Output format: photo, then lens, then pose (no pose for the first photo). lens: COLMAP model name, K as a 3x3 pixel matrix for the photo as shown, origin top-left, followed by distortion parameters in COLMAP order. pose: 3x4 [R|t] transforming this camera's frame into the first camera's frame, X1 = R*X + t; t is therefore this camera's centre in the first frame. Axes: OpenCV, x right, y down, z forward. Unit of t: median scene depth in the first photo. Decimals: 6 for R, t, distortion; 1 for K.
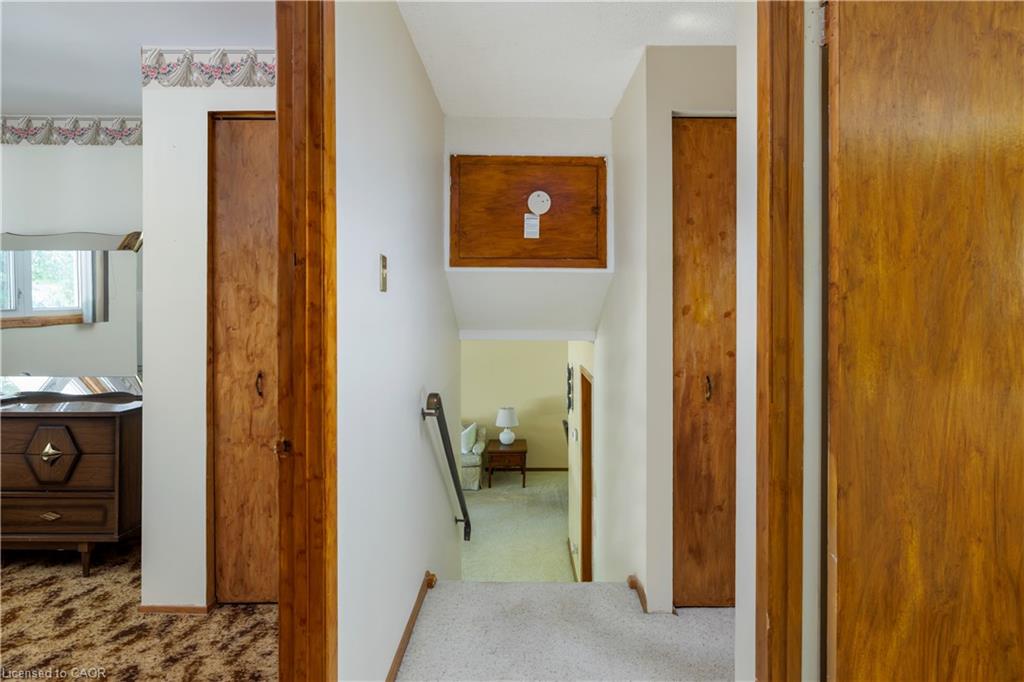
lens RADIAL K [[539.4, 0, 513.6], [0, 539.4, 309.9], [0, 0, 1]] dist [-0.003778, 0.000431]
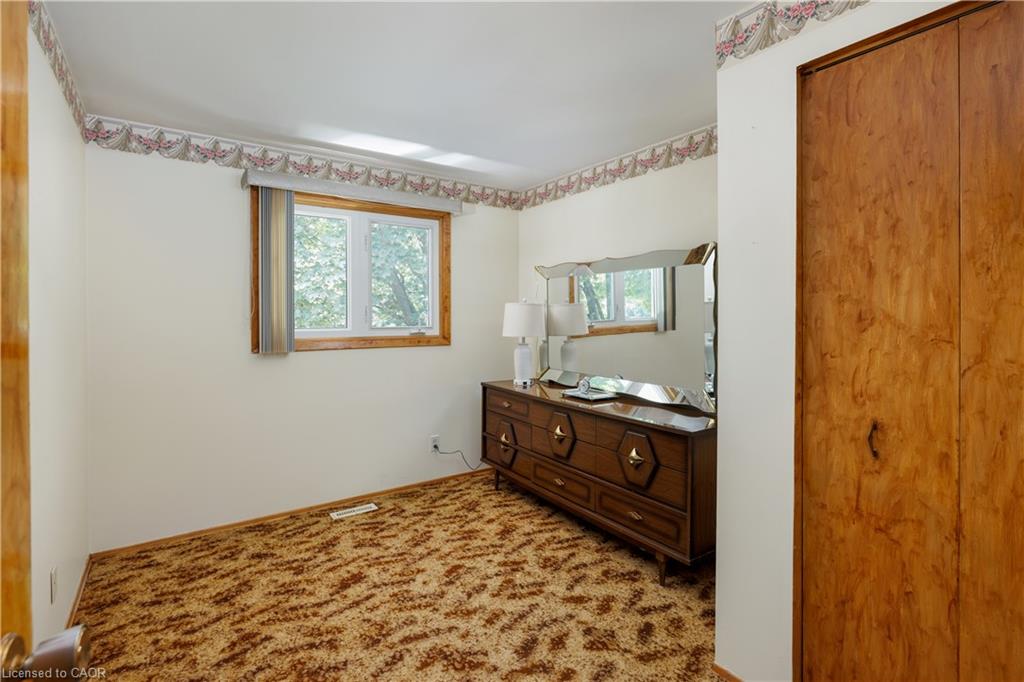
lens RADIAL K [[488.9, 0, 512.7], [0, 488.9, 316.8], [0, 0, 1]] dist [-0.005033, -0.000779]
pose [[0.573614, 0.000667, -0.819125, -0.225885], [0.001716, 0.999996, 0.002016, -0.019209], [0.819124, -0.002562, 0.573611, 0.268897]]
